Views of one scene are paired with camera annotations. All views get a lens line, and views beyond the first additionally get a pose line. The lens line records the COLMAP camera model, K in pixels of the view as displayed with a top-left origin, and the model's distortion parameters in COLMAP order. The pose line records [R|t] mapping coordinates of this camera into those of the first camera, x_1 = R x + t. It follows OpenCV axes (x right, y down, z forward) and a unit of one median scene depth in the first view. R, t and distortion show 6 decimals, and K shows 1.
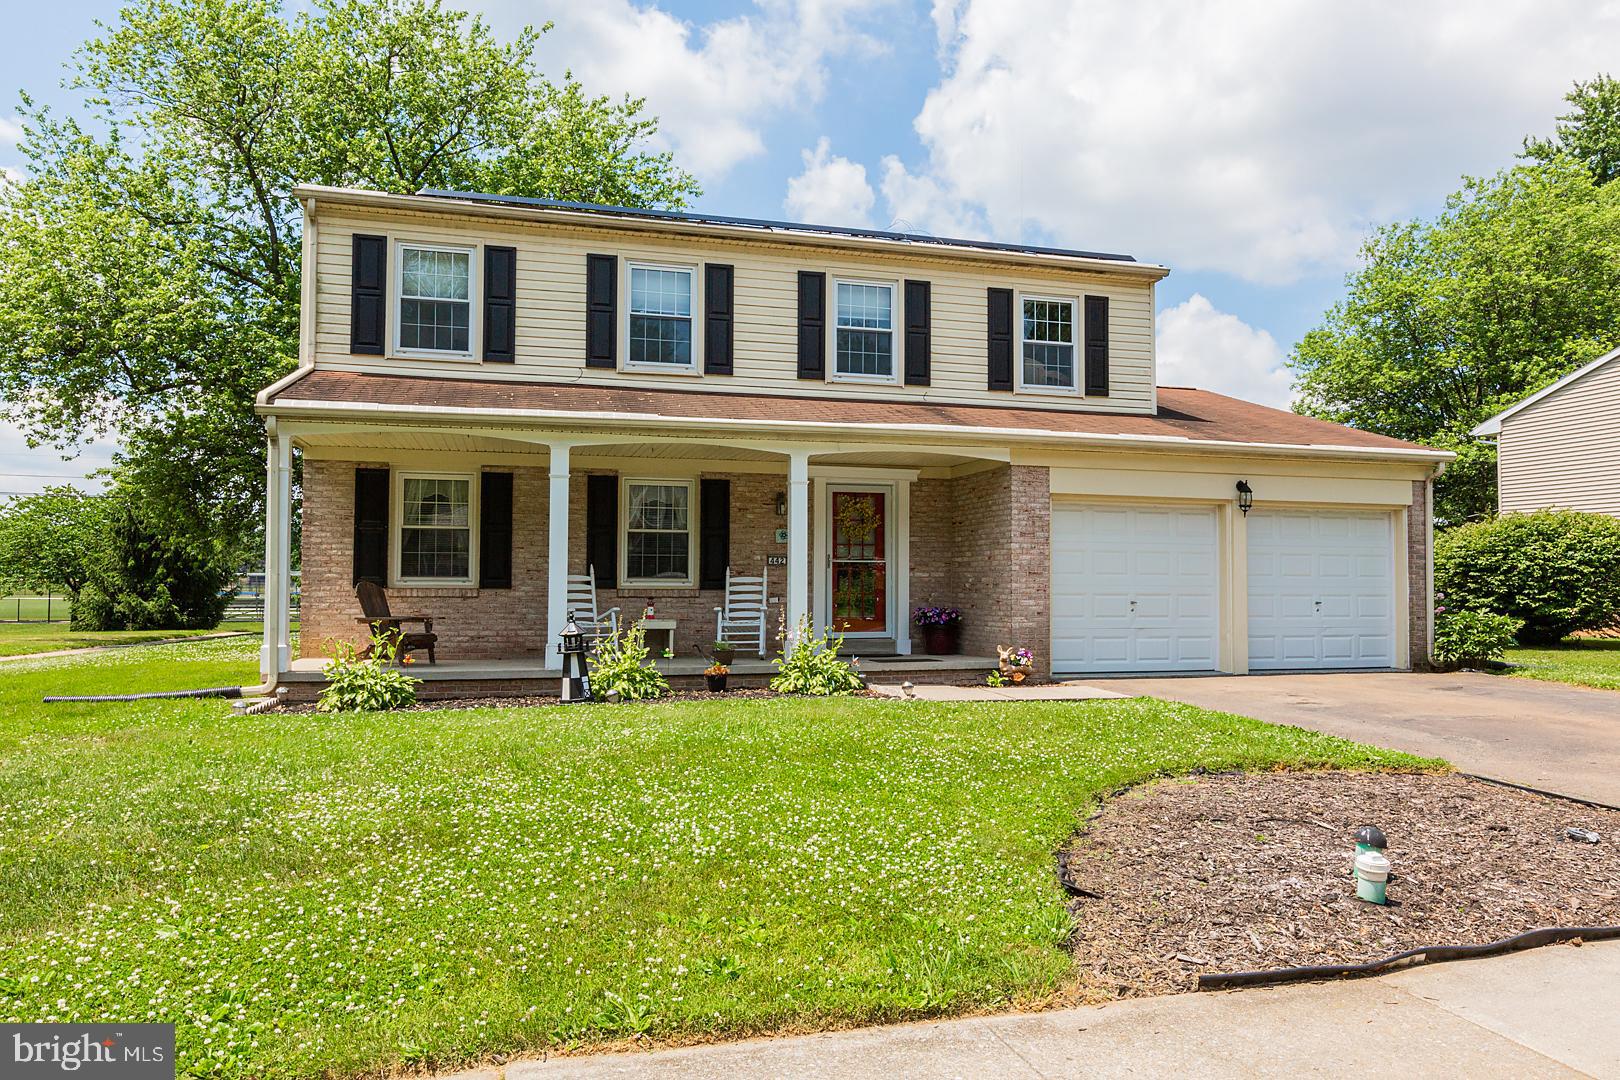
lens RADIAL K [[1035.6, 0, 806.8], [0, 1035.6, 542.0], [0, 0, 1]] dist [-0.003855, 0.000567]
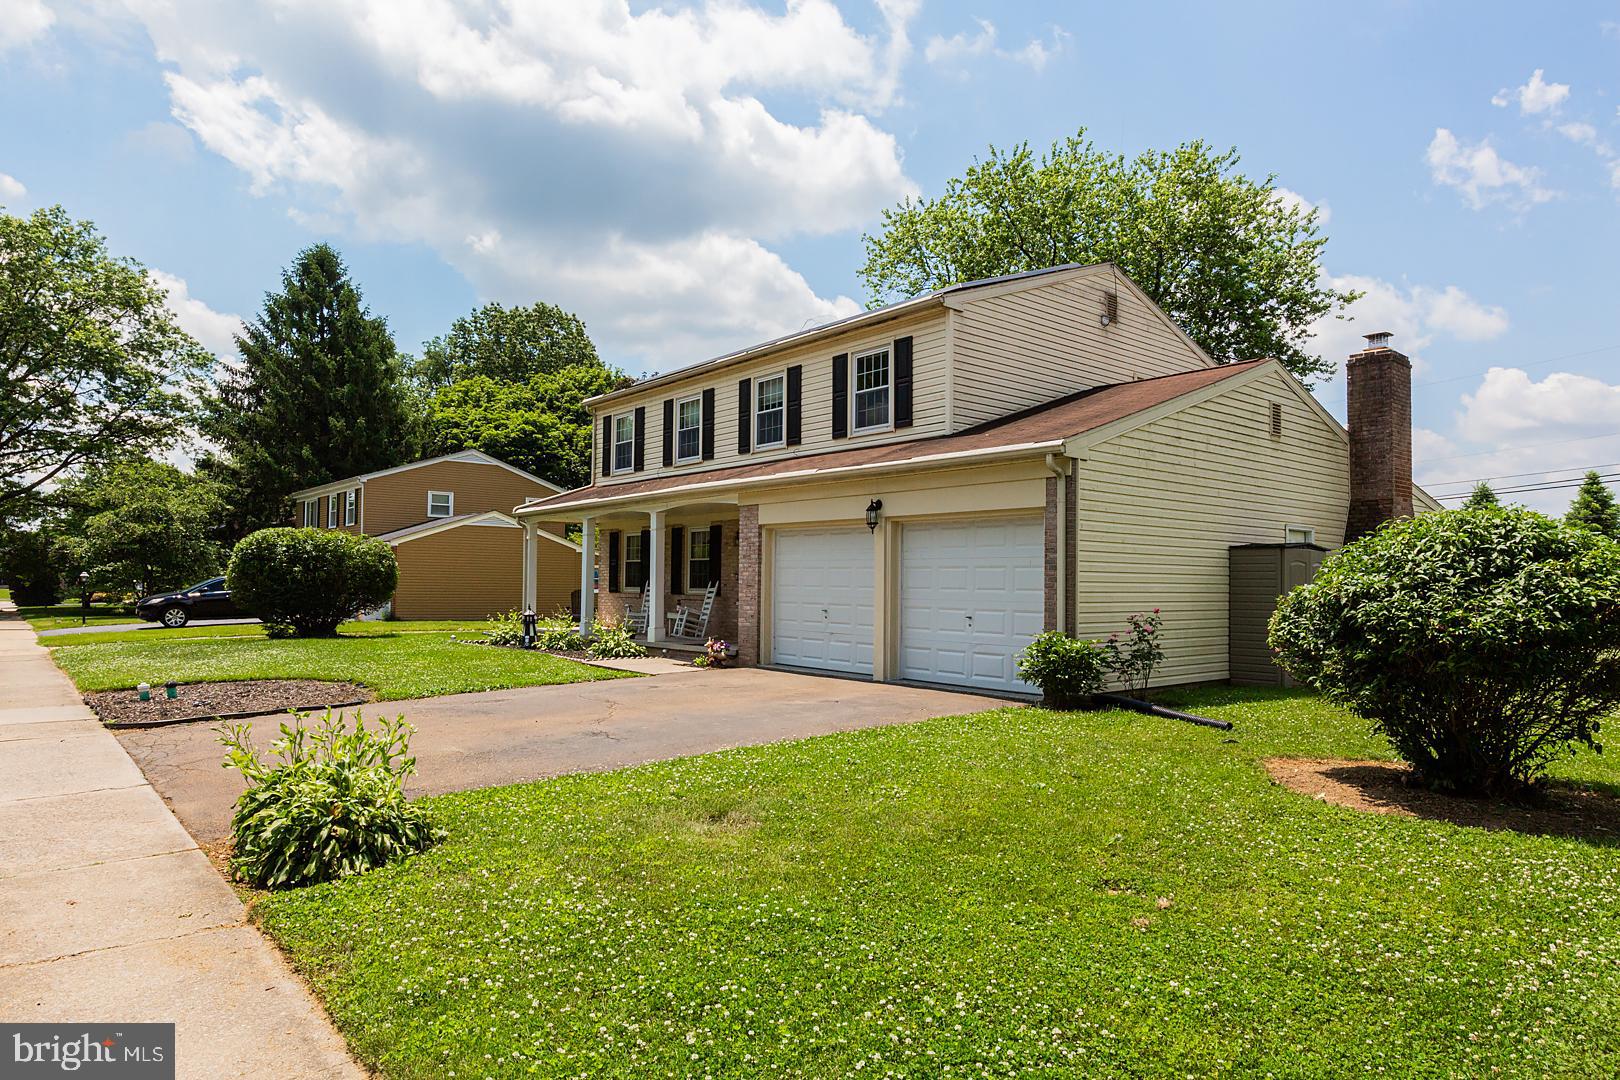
lens RADIAL K [[975.2, 0, 771.6], [0, 975.2, 540.6], [0, 0, 1]] dist [0.040961, -0.011790]
pose [[0.397817, -0.041816, -0.916511, 1.242834], [0.021161, 0.999113, -0.036400, 0.016722], [0.917221, -0.004914, 0.398349, 0.473495]]
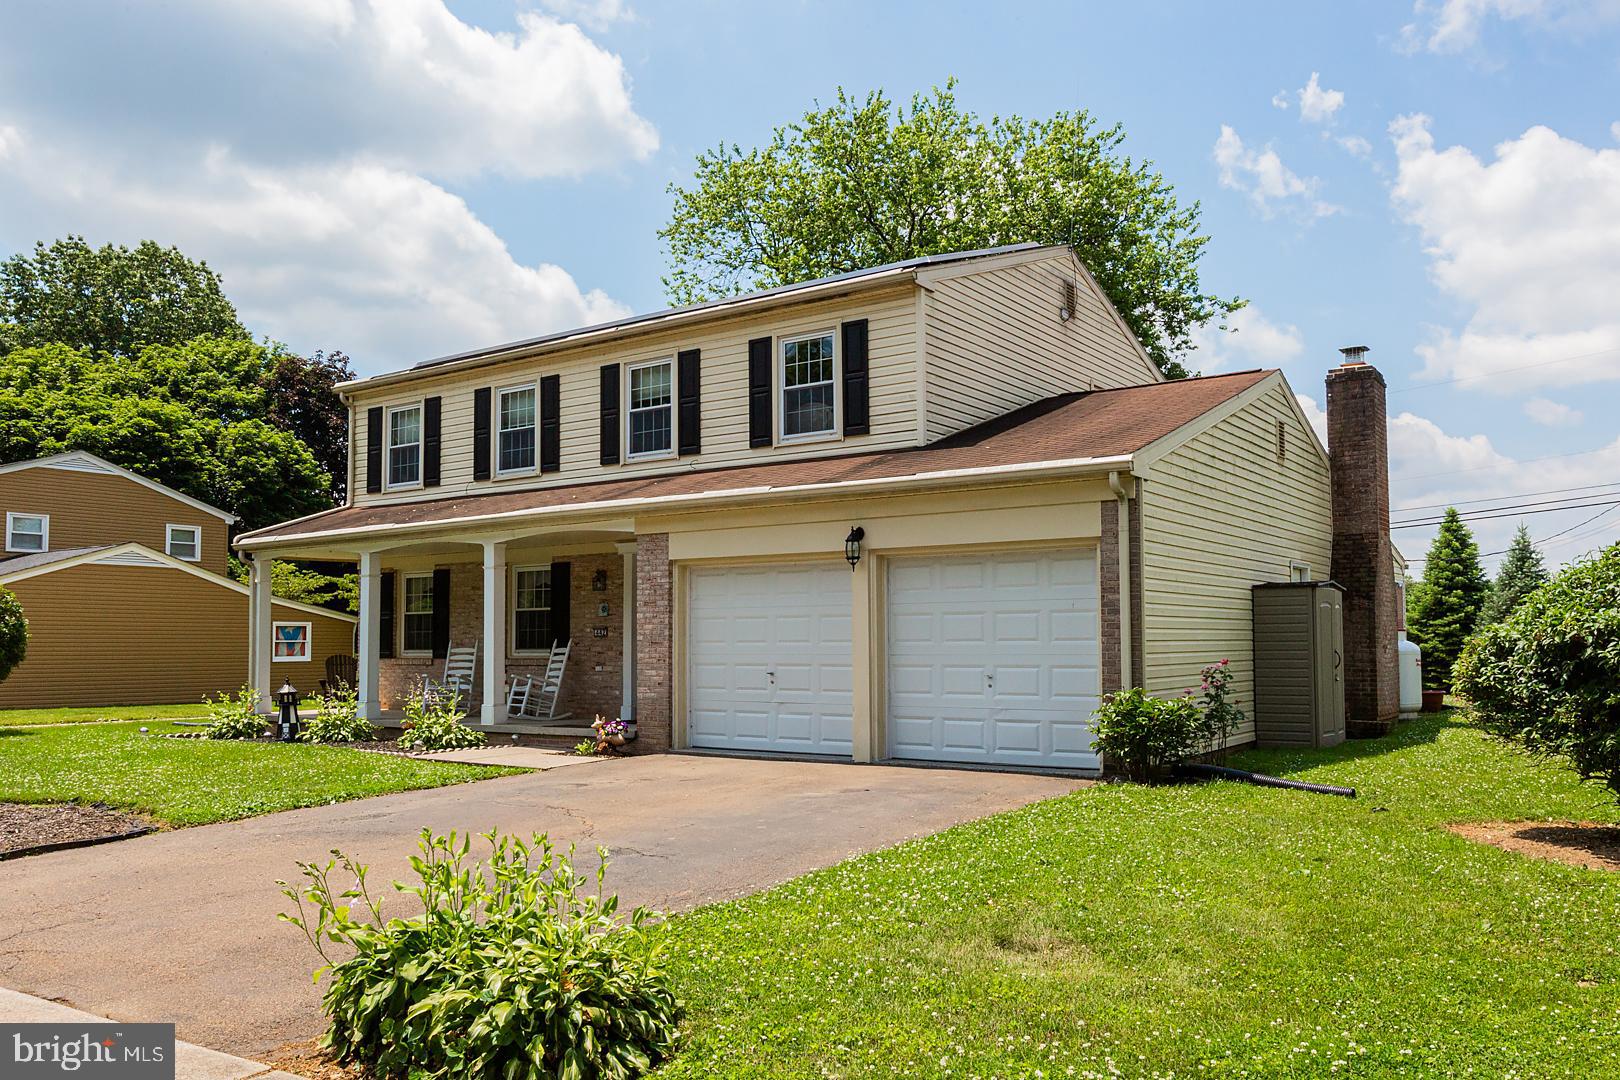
lens RADIAL K [[1283.0, 0, 821.0], [0, 1283.0, 551.2], [0, 0, 1]] dist [0.034373, -0.021766]
pose [[0.642521, -0.066033, -0.763417, 1.131443], [0.034725, 0.997766, -0.057077, 0.016834], [0.765481, 0.010163, 0.643379, 0.300757]]
